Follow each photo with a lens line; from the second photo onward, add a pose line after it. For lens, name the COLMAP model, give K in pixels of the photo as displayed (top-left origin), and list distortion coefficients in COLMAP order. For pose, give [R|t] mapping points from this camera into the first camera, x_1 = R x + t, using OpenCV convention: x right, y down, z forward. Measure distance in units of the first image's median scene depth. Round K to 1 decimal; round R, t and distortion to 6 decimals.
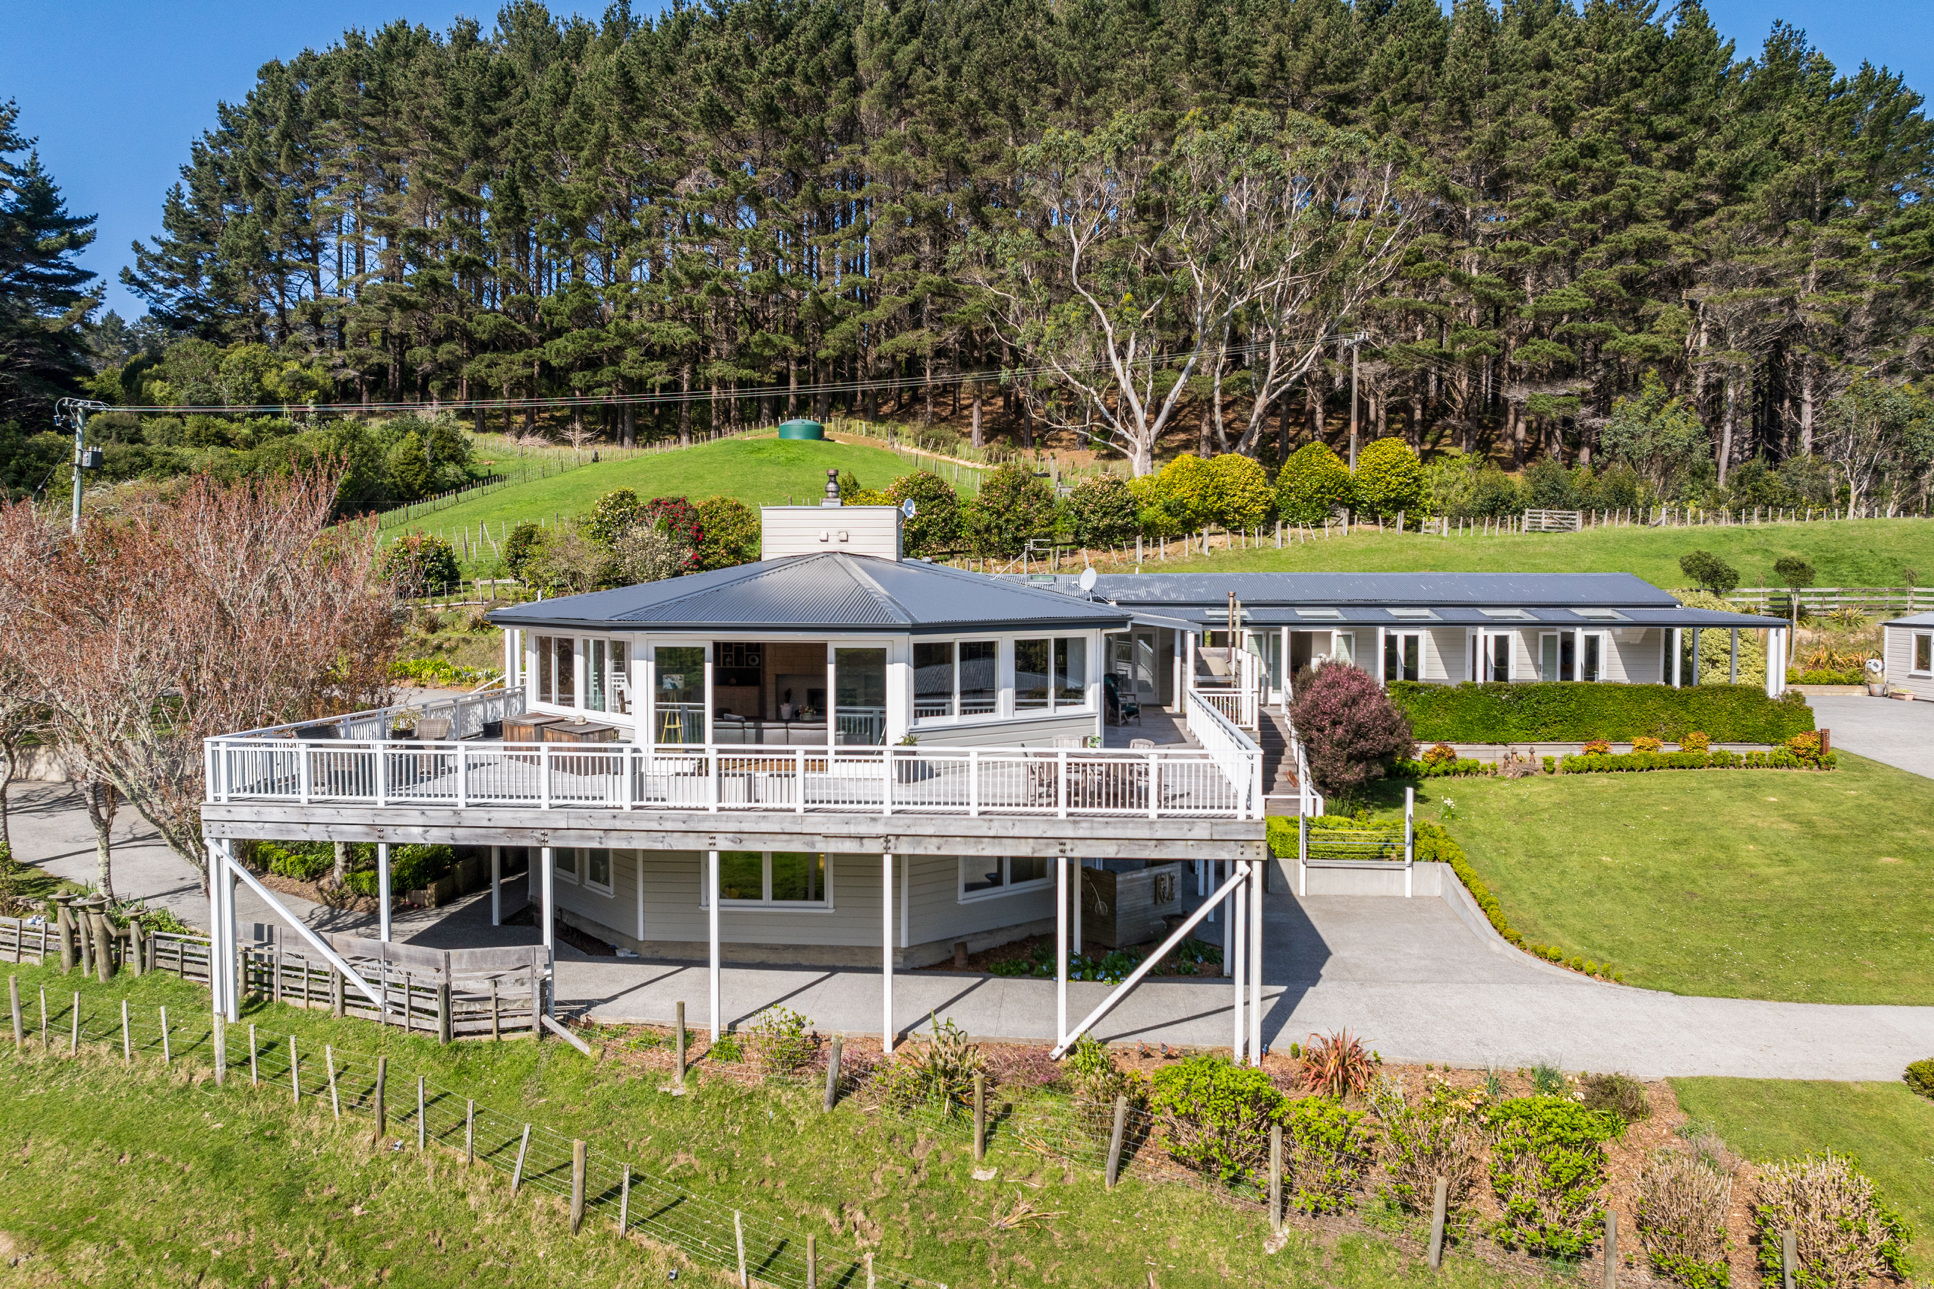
lens RADIAL K [[1420.9, 0, 975.0], [0, 1420.9, 638.7], [0, 0, 1]] dist [-0.039225, -0.000370]
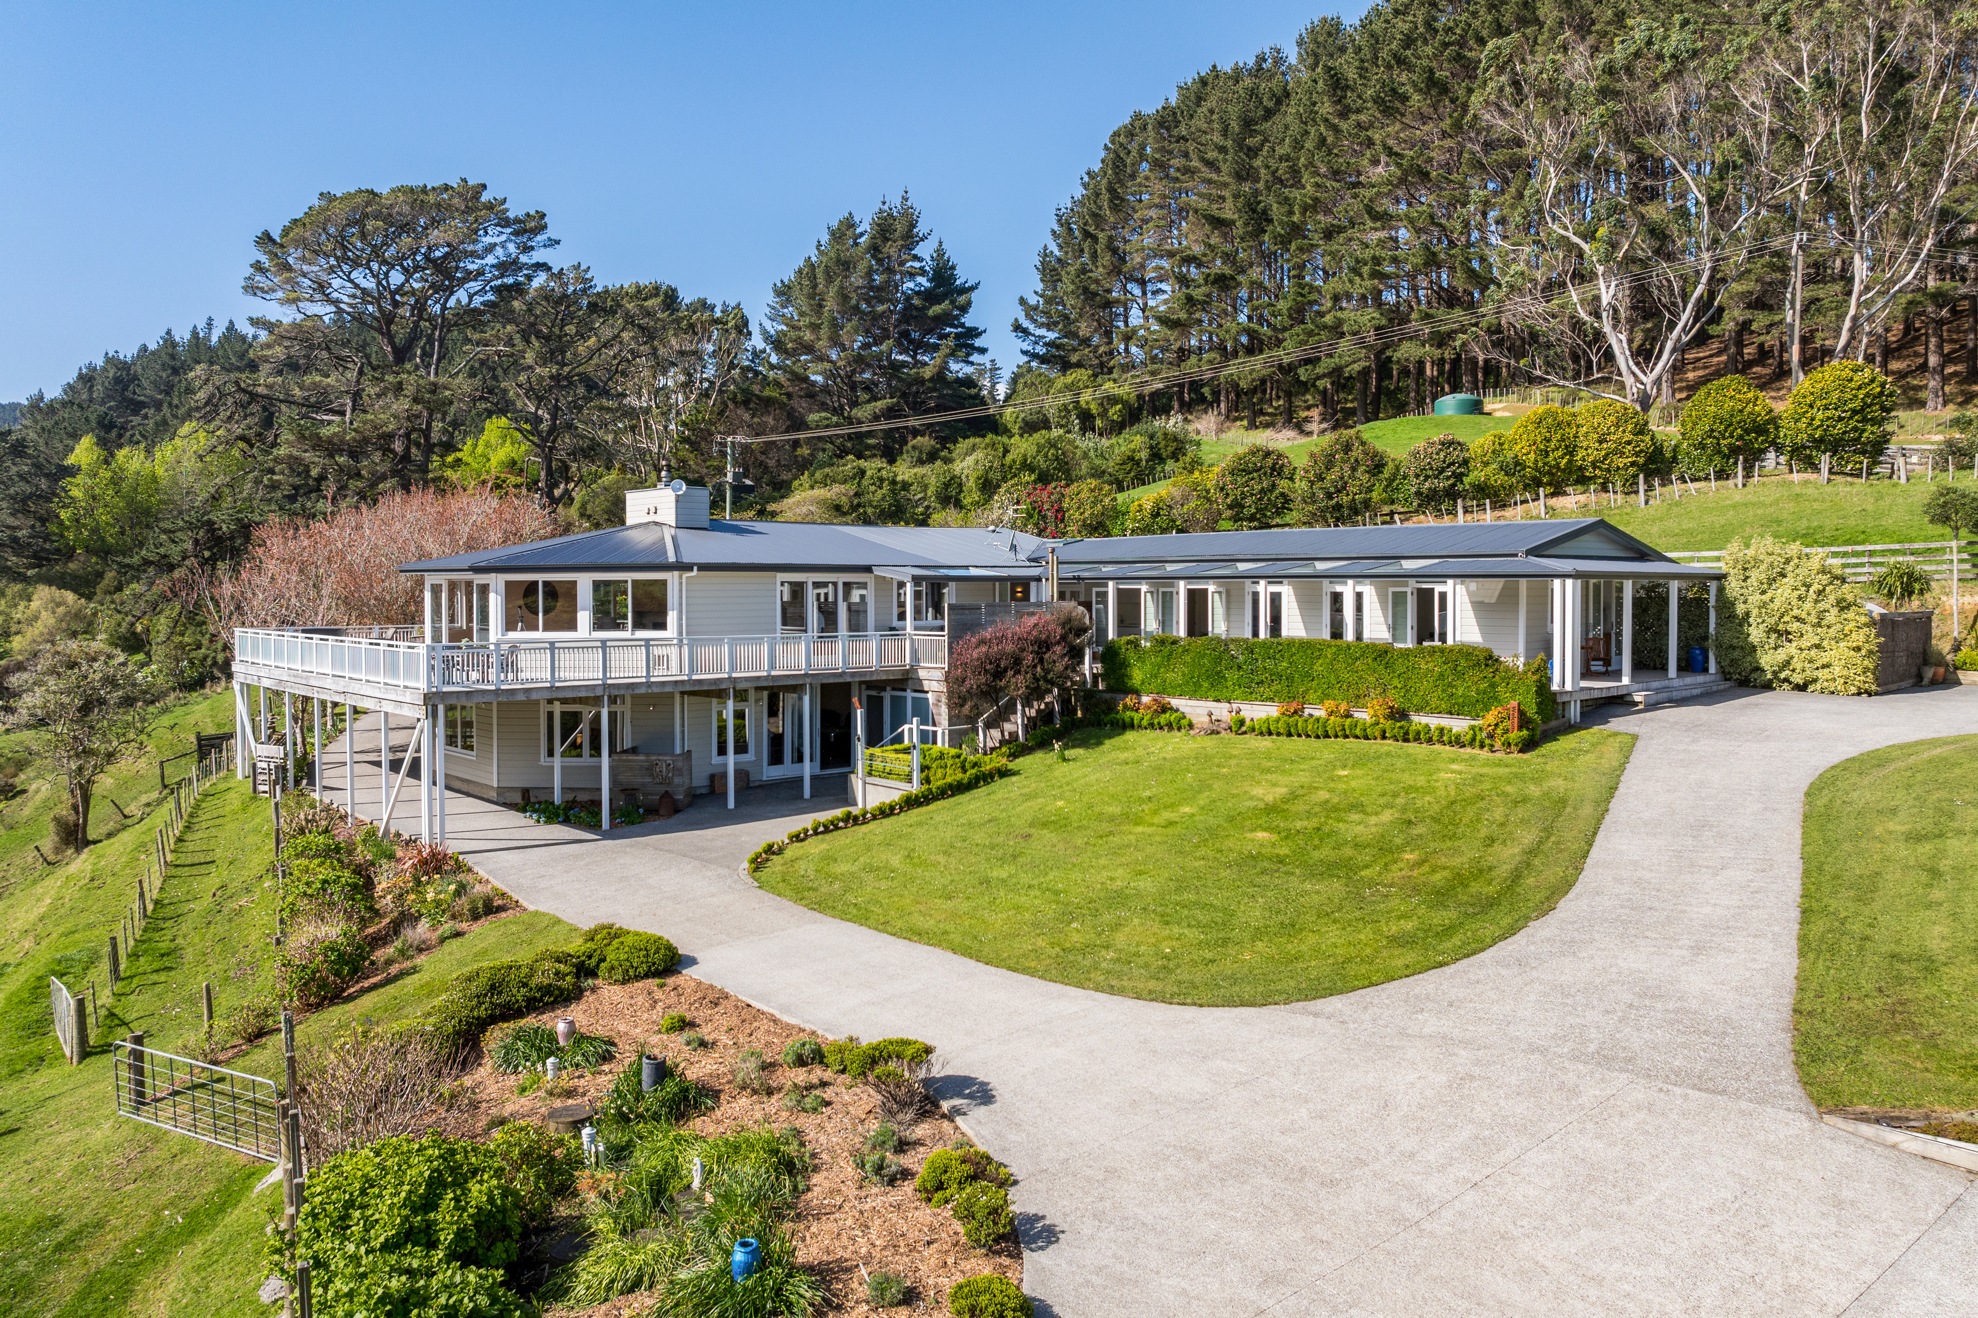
lens RADIAL K [[1453.2, 0, 997.2], [0, 1453.2, 653.1], [0, 0, 1]] dist [-0.039225, -0.000370]
pose [[0.714947, 0.028832, -0.698584, 0.554170], [-0.021567, 0.999583, 0.019183, 0.015734], [0.698846, 0.001352, 0.715271, 0.116314]]
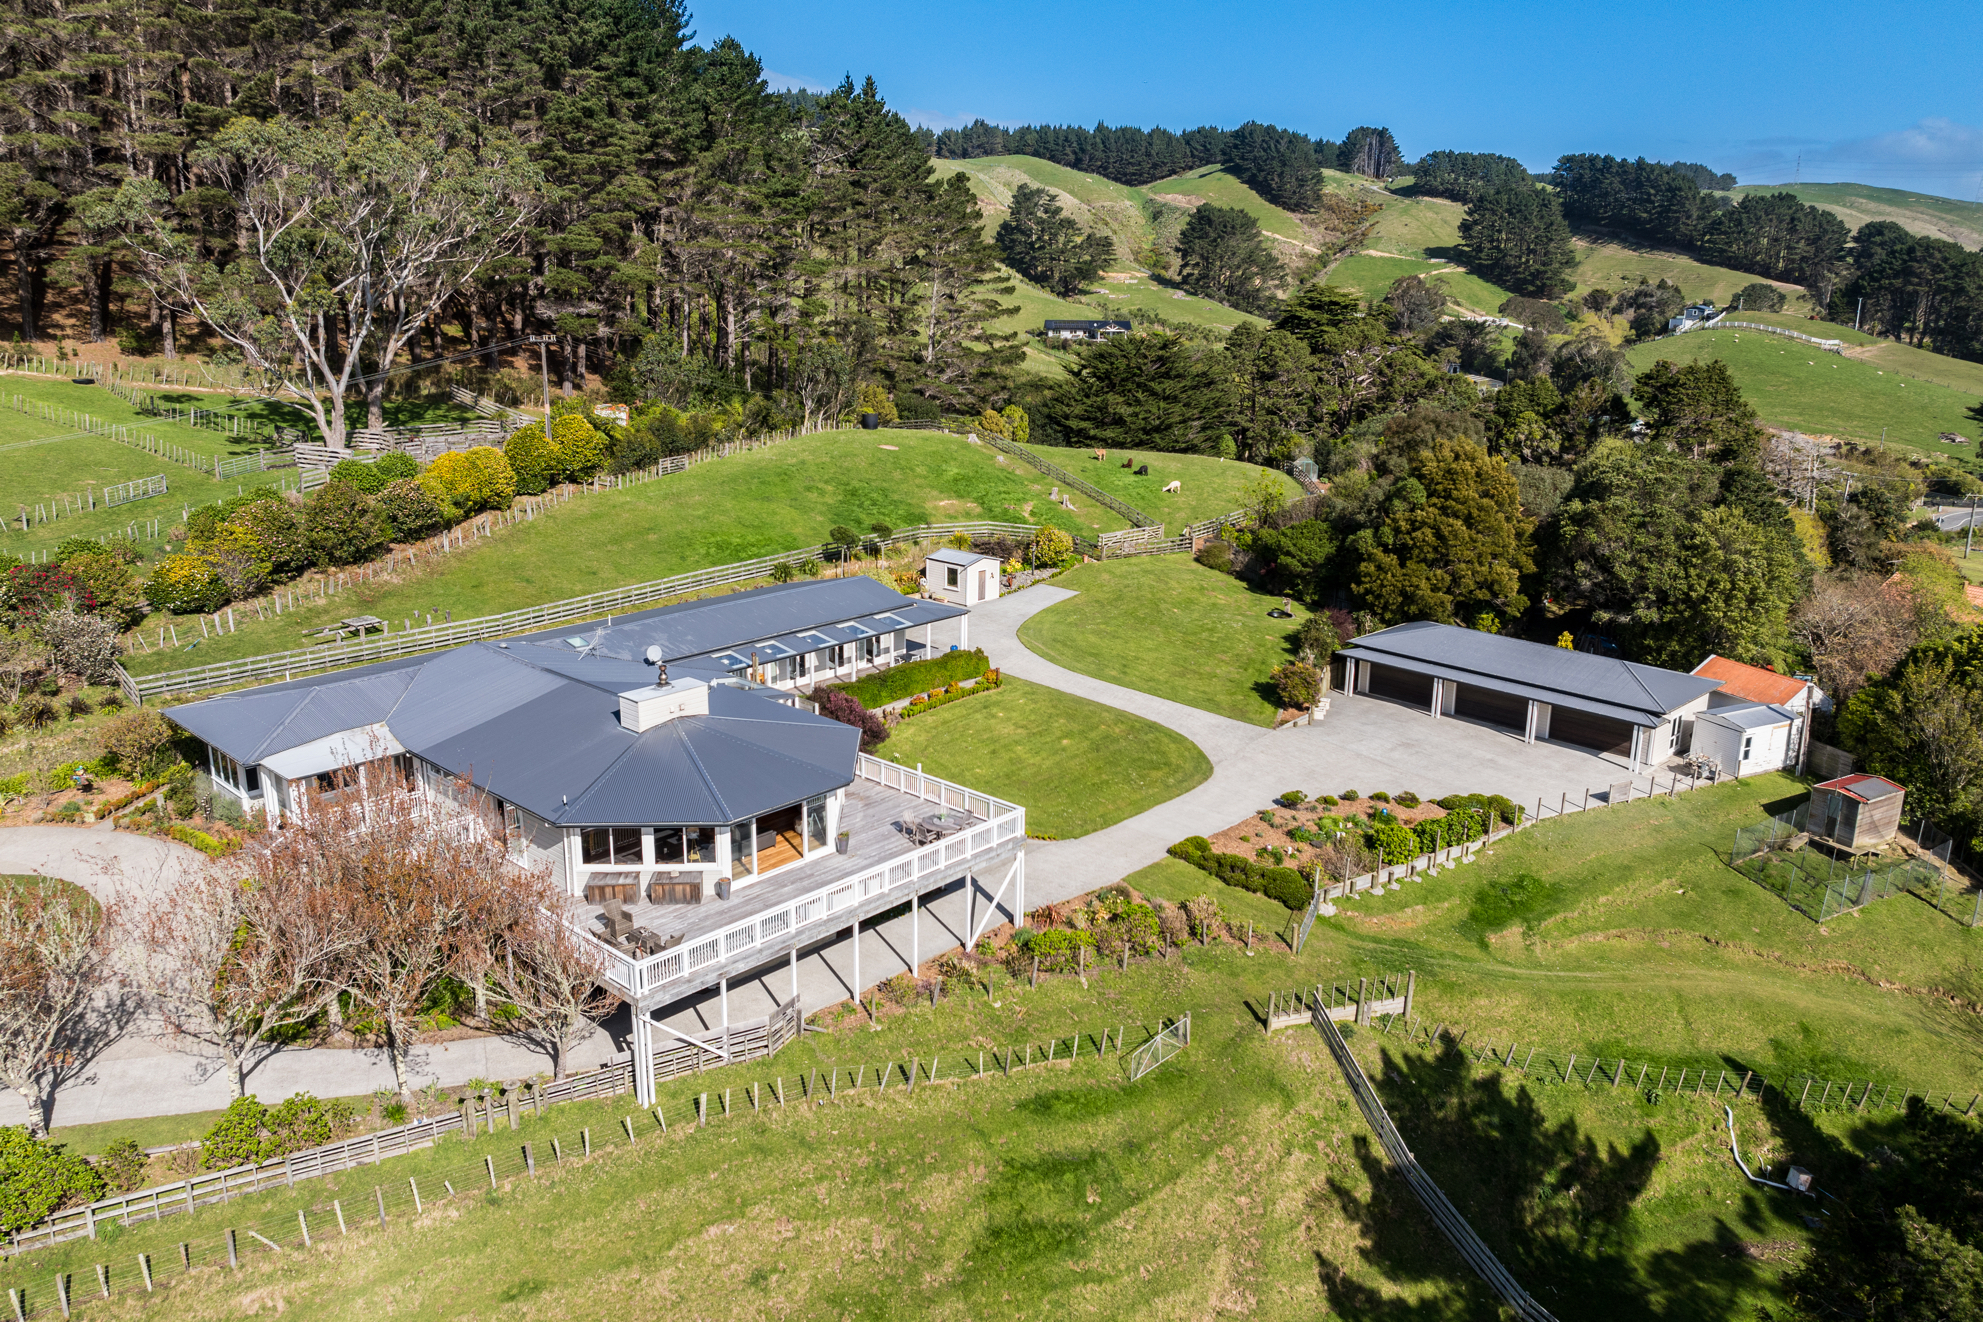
lens RADIAL K [[1456.9, 0, 999.8], [0, 1456.9, 655.1], [0, 0, 1]] dist [-0.039225, -0.000370]
pose [[0.604144, -0.204947, 0.770069, -0.573714], [0.011430, 0.968491, 0.248788, -0.270454], [-0.796793, -0.141502, 0.587450, -0.137208]]
